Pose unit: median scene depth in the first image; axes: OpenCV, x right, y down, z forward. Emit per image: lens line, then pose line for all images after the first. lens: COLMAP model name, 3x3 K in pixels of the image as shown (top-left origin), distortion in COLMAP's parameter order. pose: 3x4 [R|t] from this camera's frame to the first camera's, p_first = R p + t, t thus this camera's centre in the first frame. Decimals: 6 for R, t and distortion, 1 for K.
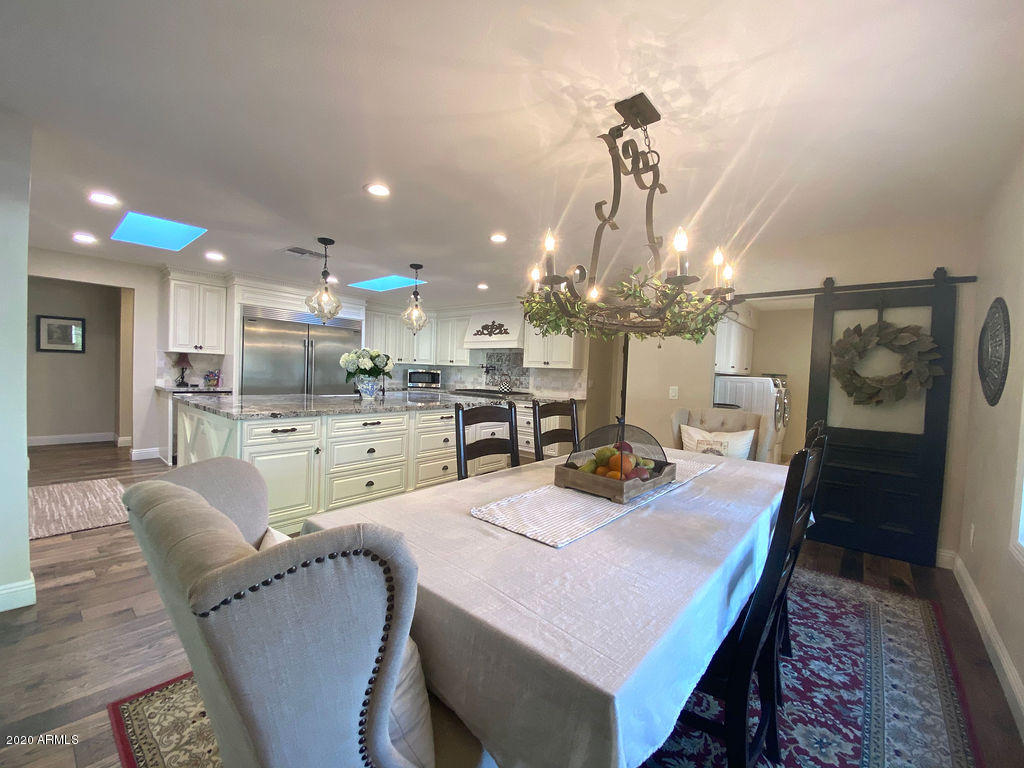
lens RADIAL K [[422.4, 0, 522.0], [0, 422.4, 382.8], [0, 0, 1]] dist [0.021825, -0.000414]
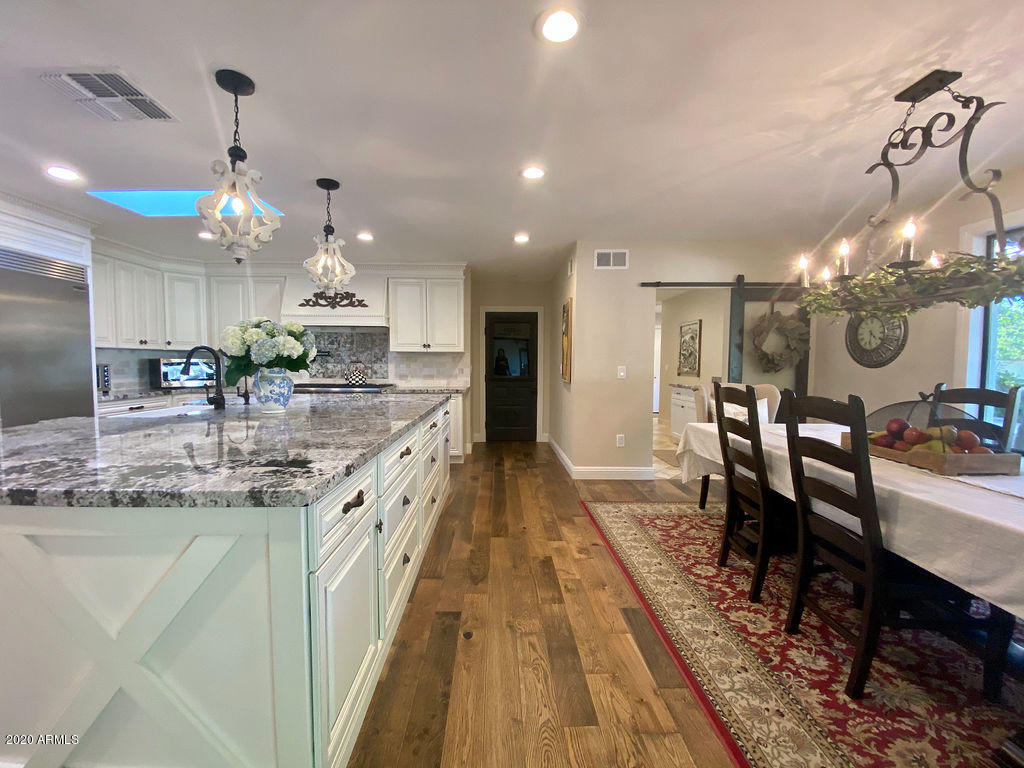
lens RADIAL K [[422.4, 0, 515.9], [0, 422.4, 383.9], [0, 0, 1]] dist [0.021825, -0.000414]
pose [[0.731323, -0.069877, 0.678442, -0.353121], [0.044245, 0.997503, 0.055046, -0.009297], [-0.680594, -0.010238, 0.732589, 0.268037]]
